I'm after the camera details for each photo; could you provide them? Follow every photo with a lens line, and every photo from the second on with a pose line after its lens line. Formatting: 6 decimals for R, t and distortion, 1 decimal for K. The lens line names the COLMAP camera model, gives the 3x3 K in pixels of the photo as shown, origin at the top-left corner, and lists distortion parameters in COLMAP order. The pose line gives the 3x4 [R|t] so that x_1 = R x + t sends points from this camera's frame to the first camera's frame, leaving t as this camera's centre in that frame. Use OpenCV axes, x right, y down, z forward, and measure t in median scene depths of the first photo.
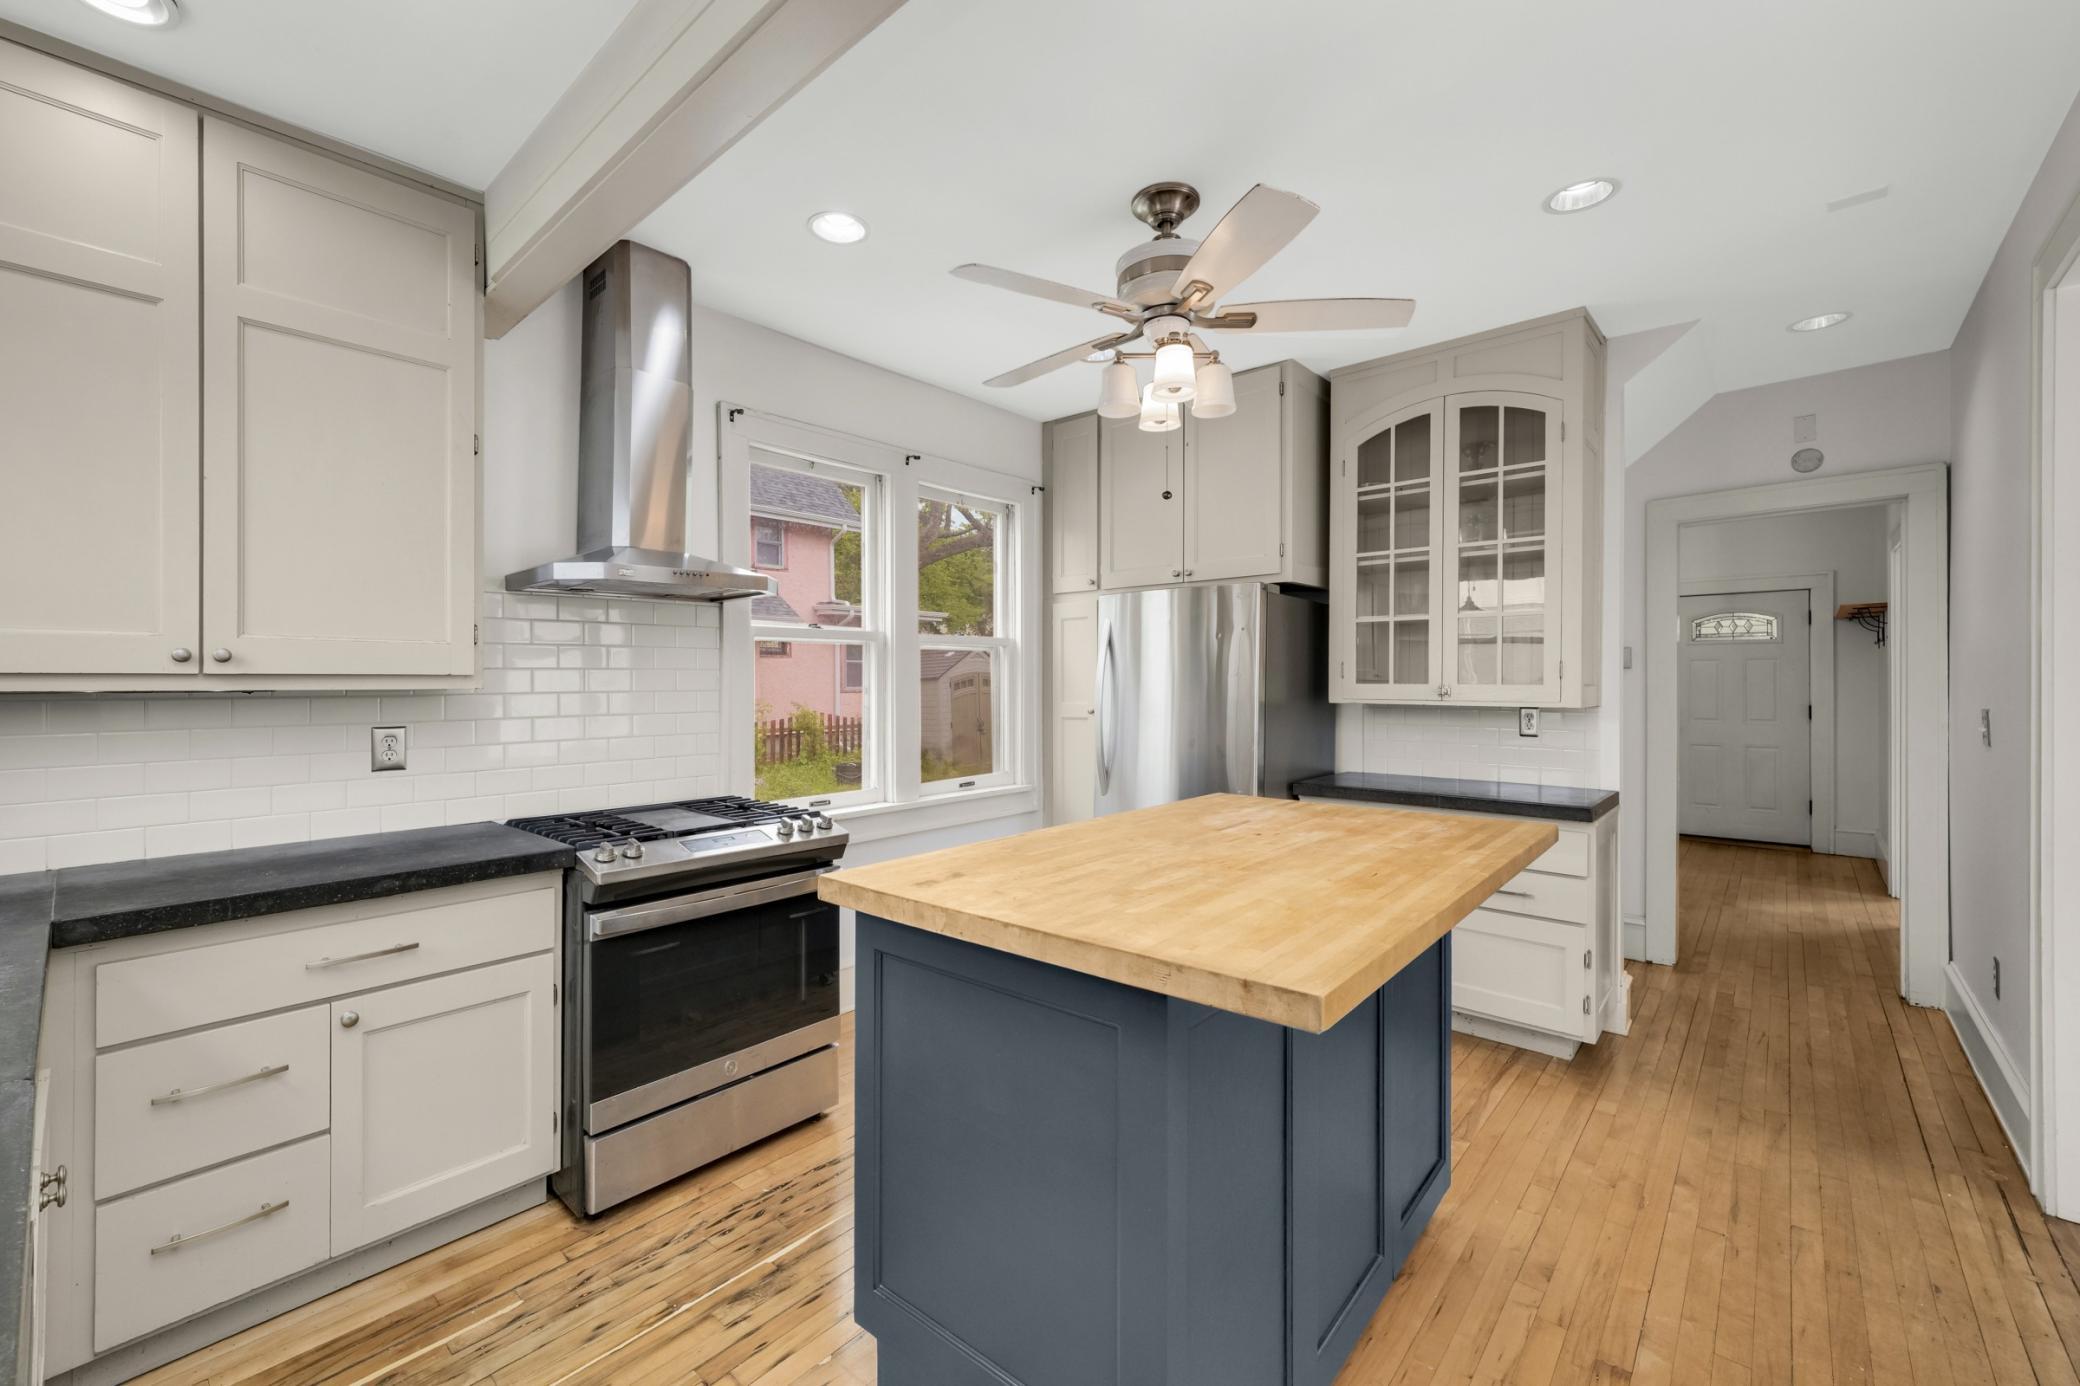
lens RADIAL K [[842.4, 0, 1030.4], [0, 842.4, 681.9], [0, 0, 1]] dist [0.000017, 0.000291]
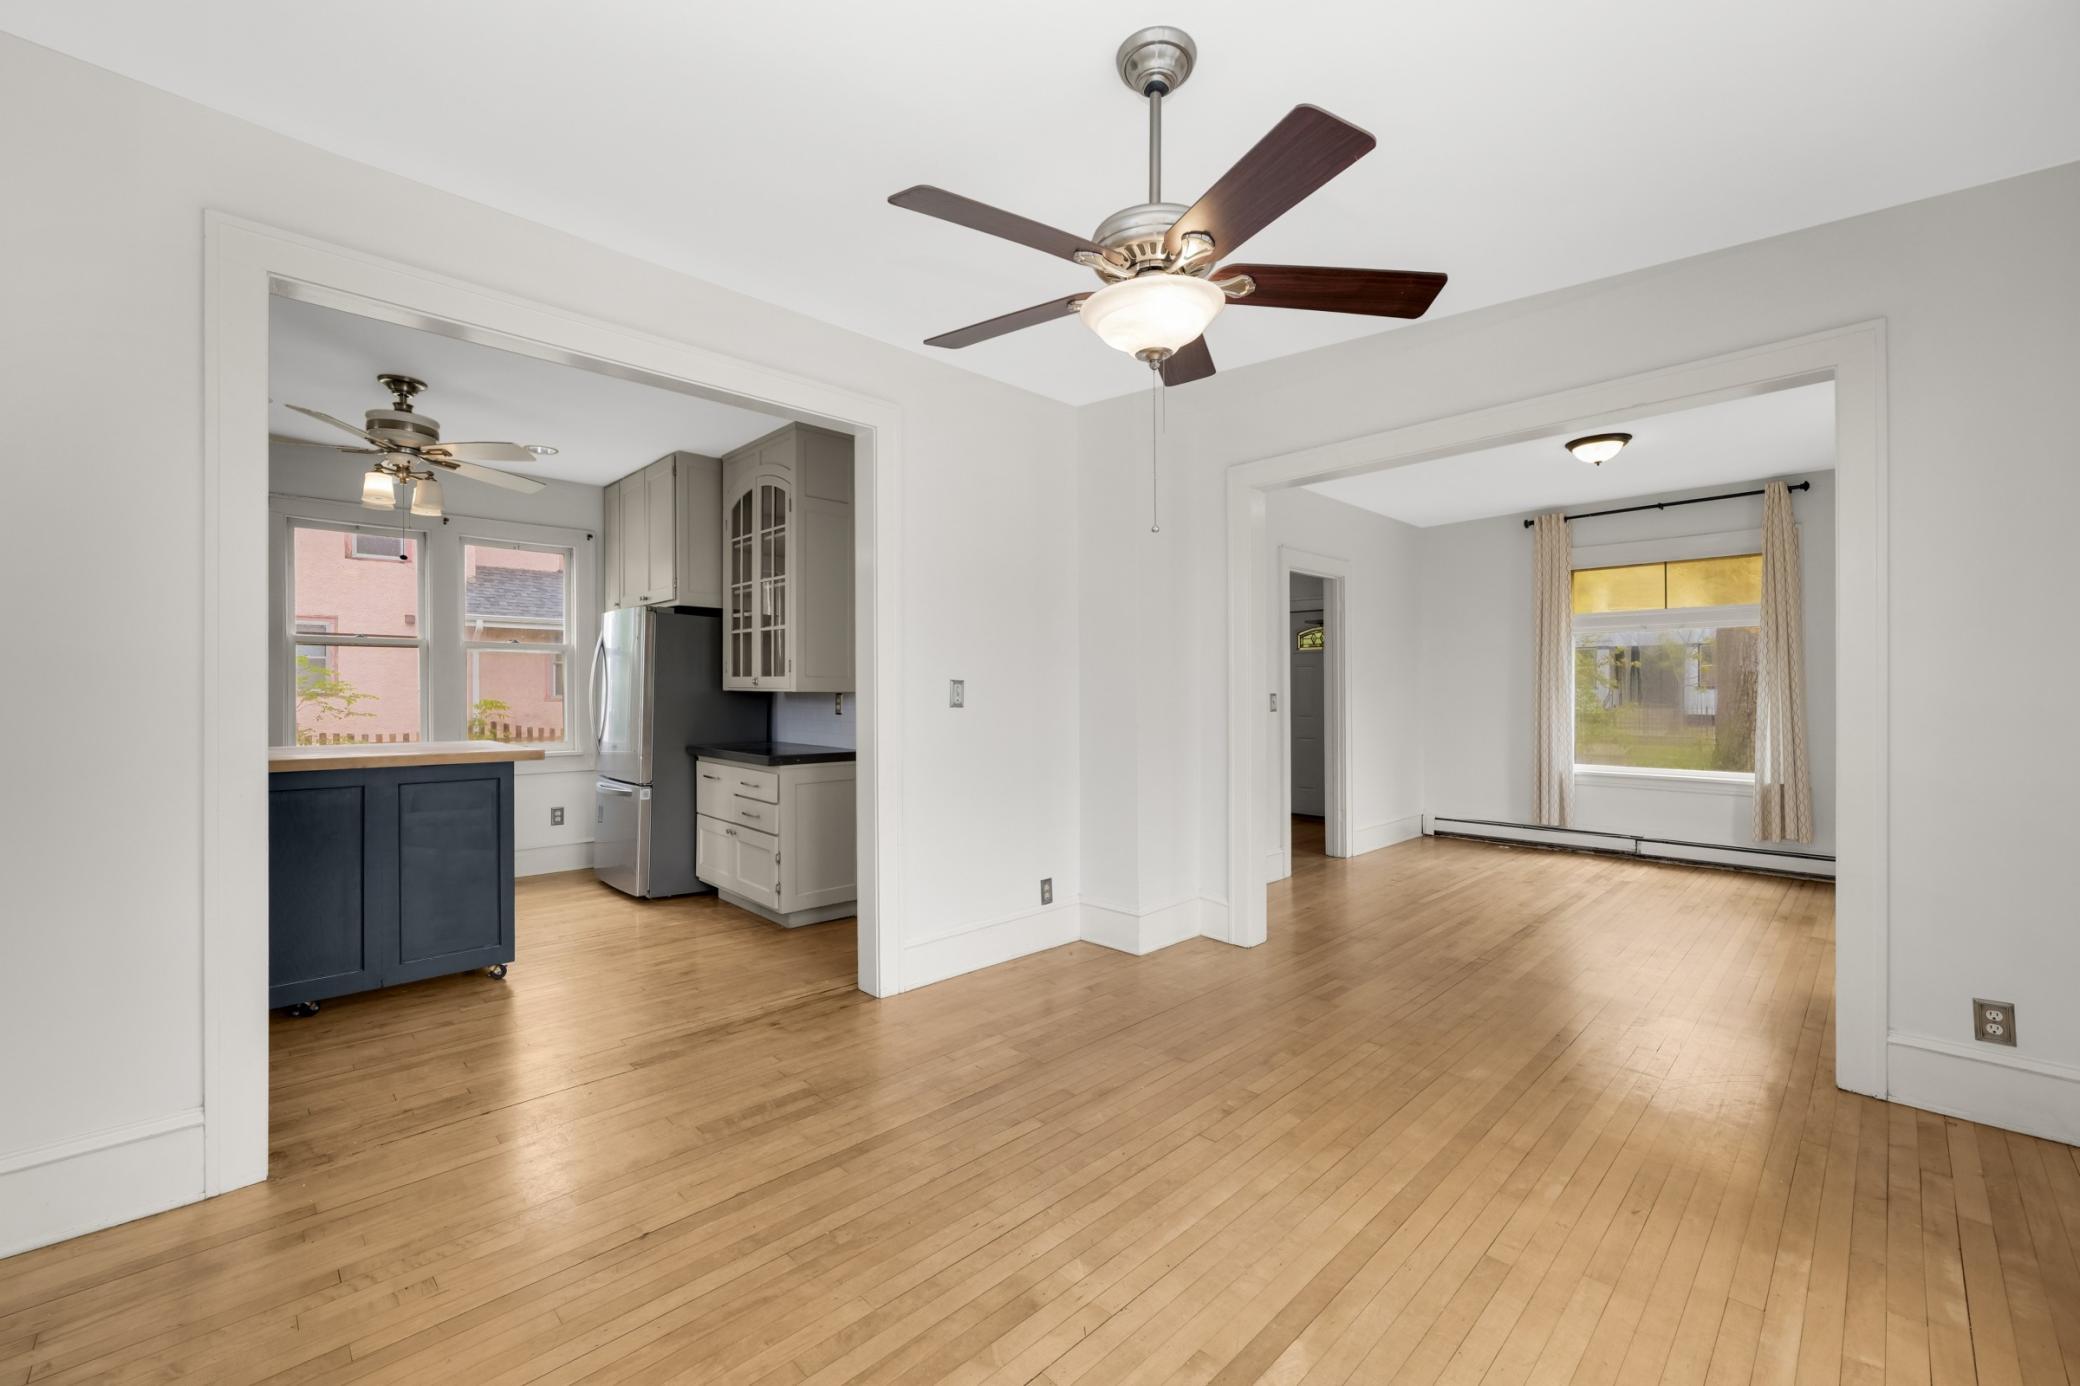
lens RADIAL K [[842.4, 0, 1034.3], [0, 842.4, 690.1], [0, 0, 1]] dist [0.000017, 0.000291]
pose [[0.997545, 0.008420, -0.069525, 1.011822], [-0.008167, 0.999959, 0.003921, 0.015613], [0.069555, -0.003343, 0.997572, -0.394036]]
